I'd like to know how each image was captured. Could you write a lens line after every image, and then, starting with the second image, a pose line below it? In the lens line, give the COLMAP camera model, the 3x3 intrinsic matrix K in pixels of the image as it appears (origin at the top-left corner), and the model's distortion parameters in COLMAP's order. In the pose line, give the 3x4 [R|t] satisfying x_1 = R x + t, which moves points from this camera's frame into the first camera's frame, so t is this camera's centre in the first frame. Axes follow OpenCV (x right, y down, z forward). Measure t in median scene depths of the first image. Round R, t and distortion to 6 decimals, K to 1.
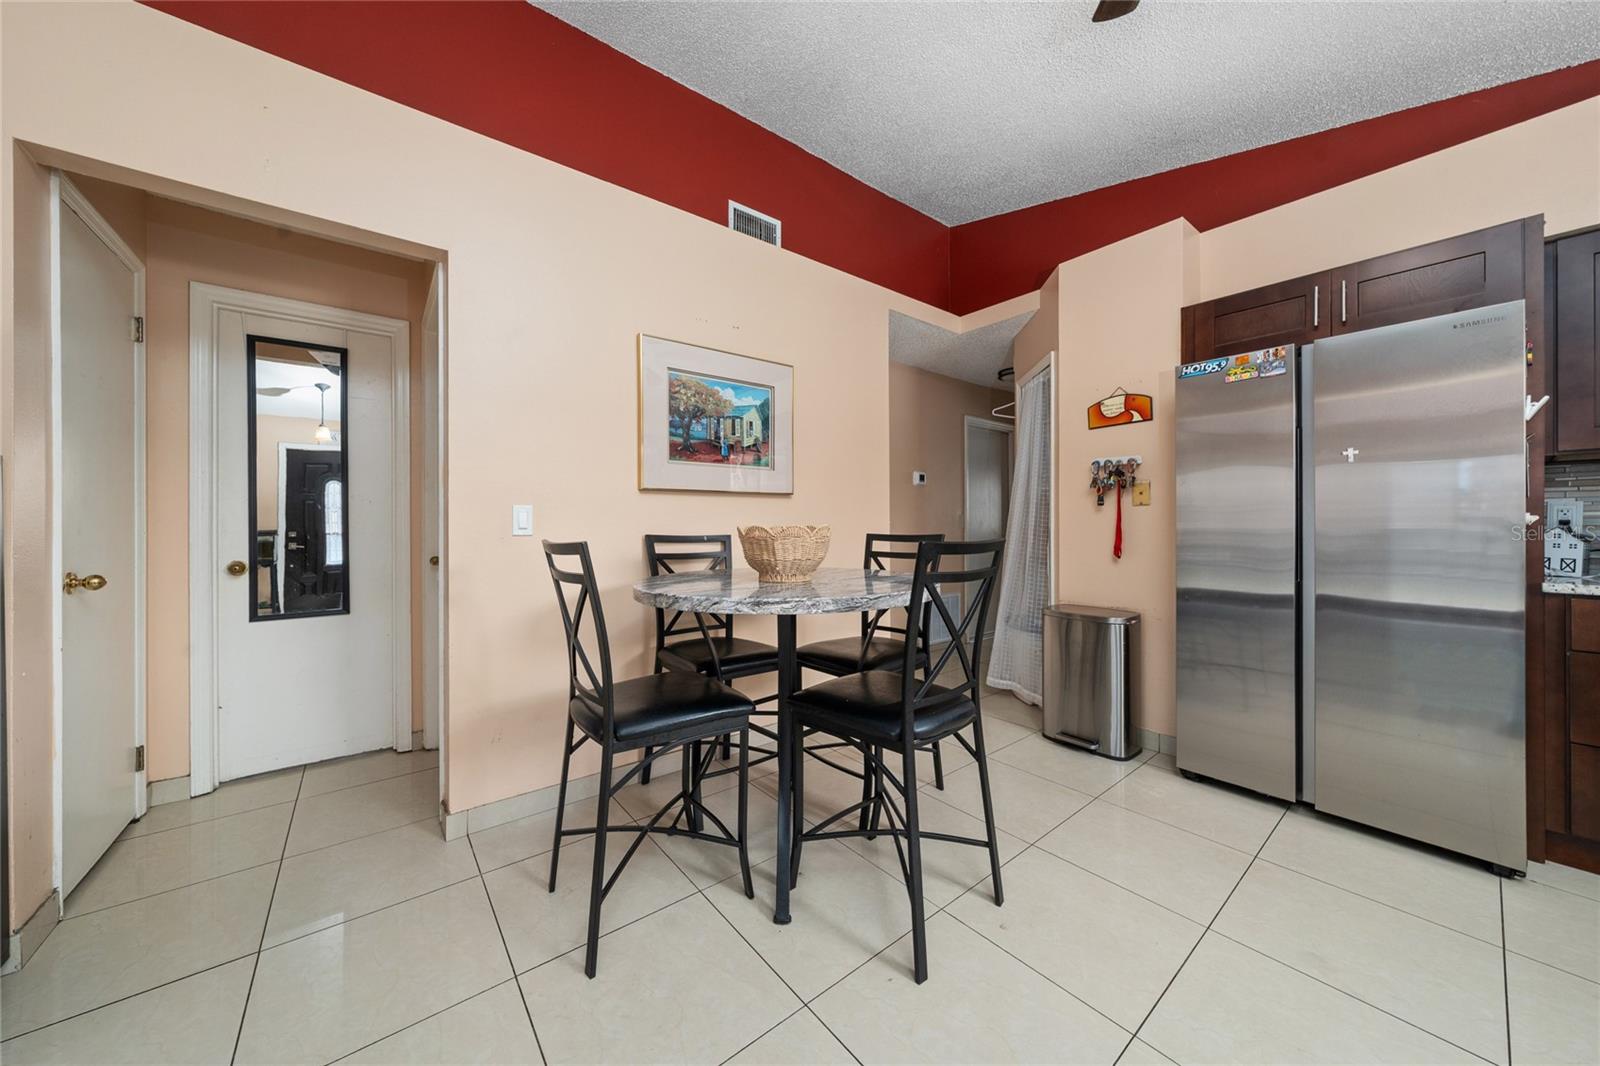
lens RADIAL K [[548.6, 0, 800.4], [0, 548.6, 527.5], [0, 0, 1]] dist [-0.001884, -0.000312]
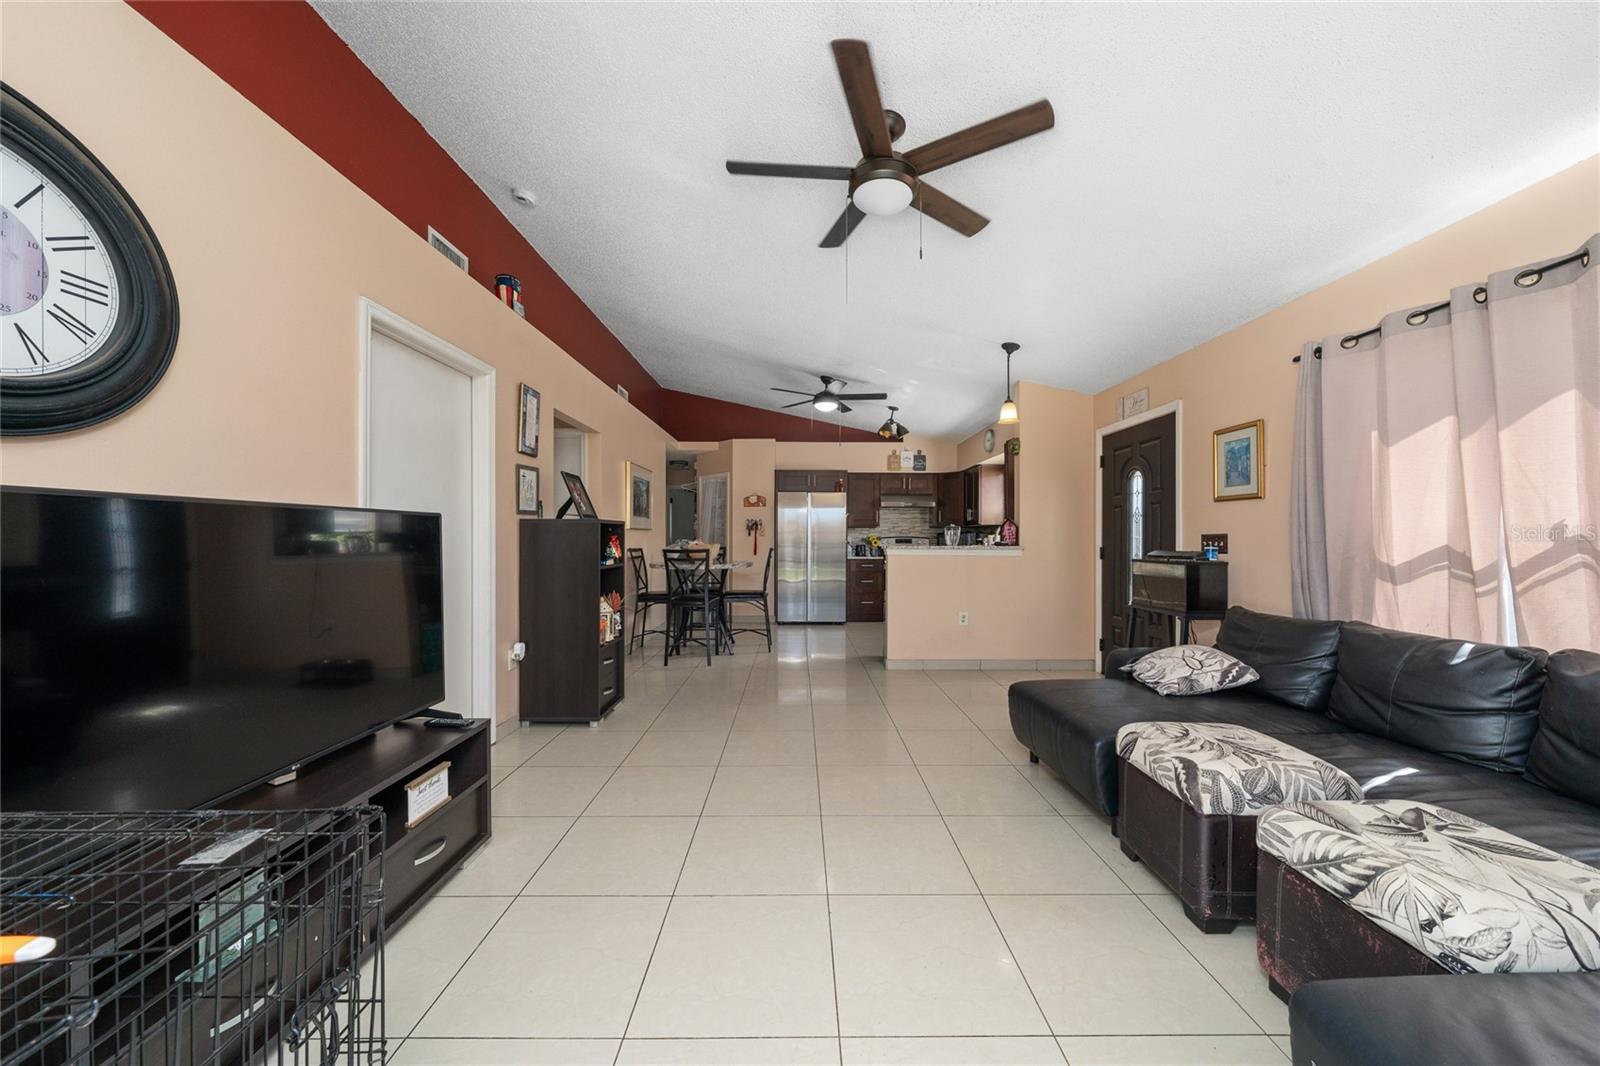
lens RADIAL K [[548.6, 0, 800.8], [0, 548.6, 533.2], [0, 0, 1]] dist [-0.001884, -0.000312]
pose [[0.618957, 0.007509, 0.785389, -1.470912], [0.000366, 0.999951, -0.009848, -0.024628], [-0.785425, 0.006383, 0.618924, -0.904448]]
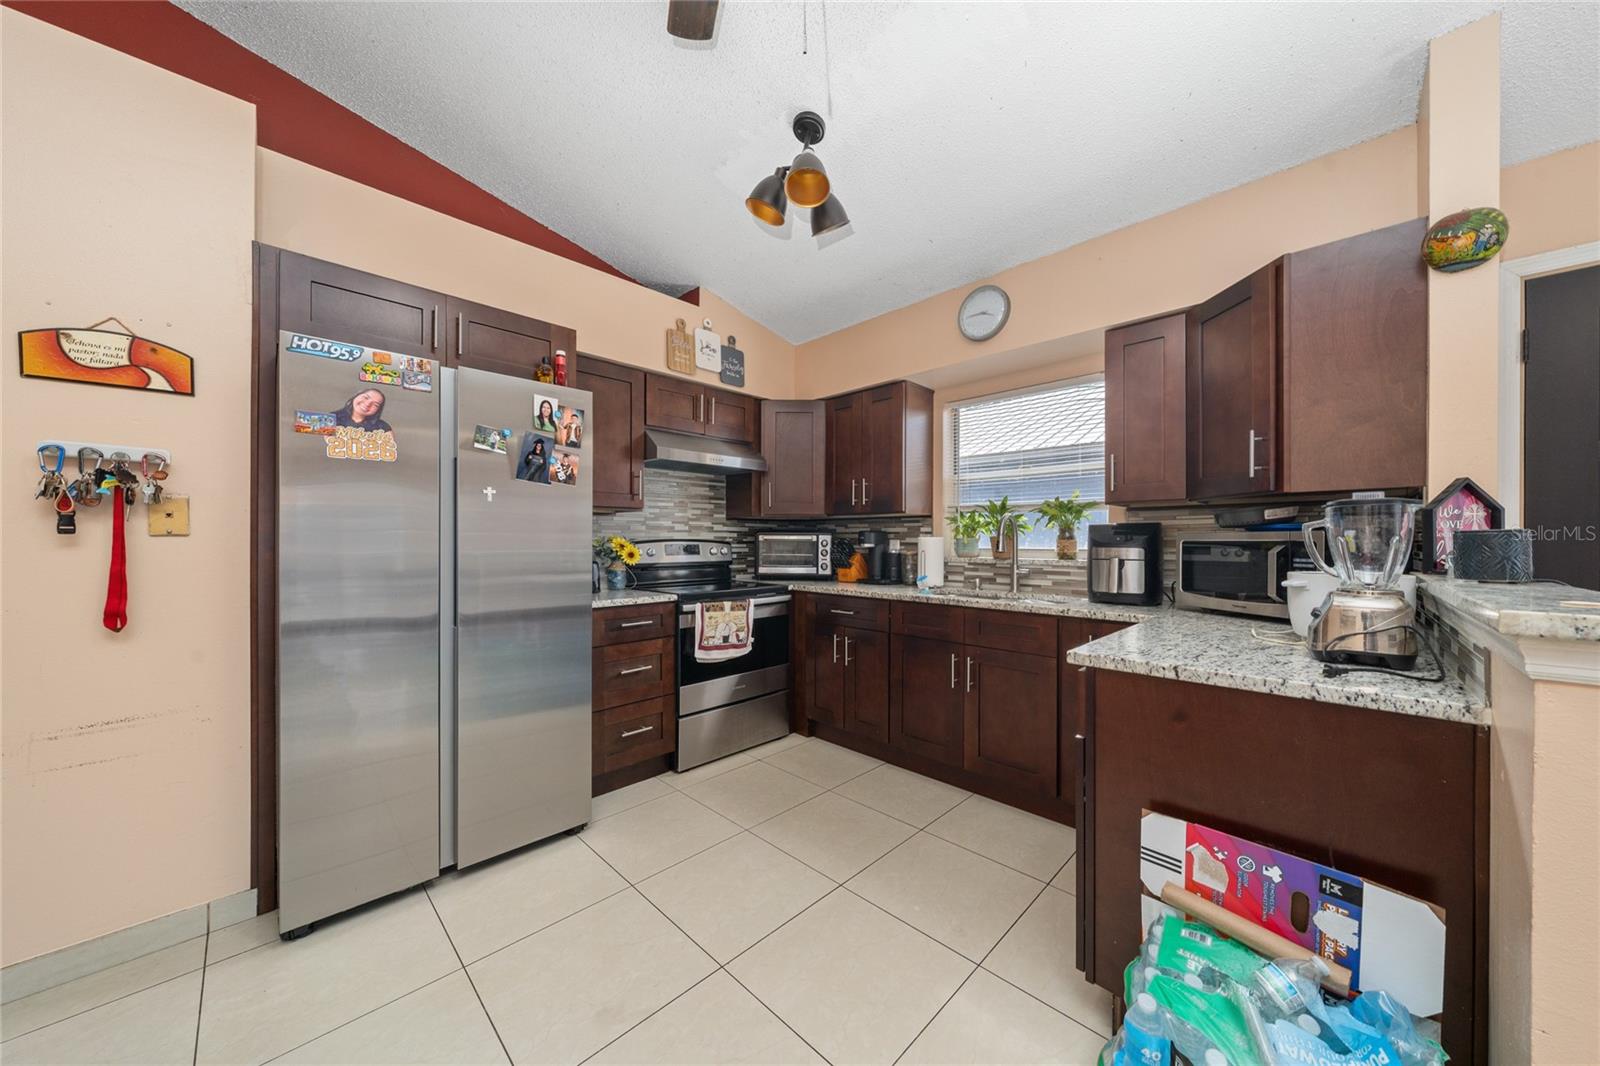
lens RADIAL K [[548.6, 0, 800.9], [0, 548.6, 545.0], [0, 0, 1]] dist [-0.001884, -0.000312]
pose [[-0.117133, -0.002602, 0.993113, -0.039315], [0.005835, 0.999978, 0.003308, -0.028098], [-0.993099, 0.006183, -0.117116, 0.393496]]
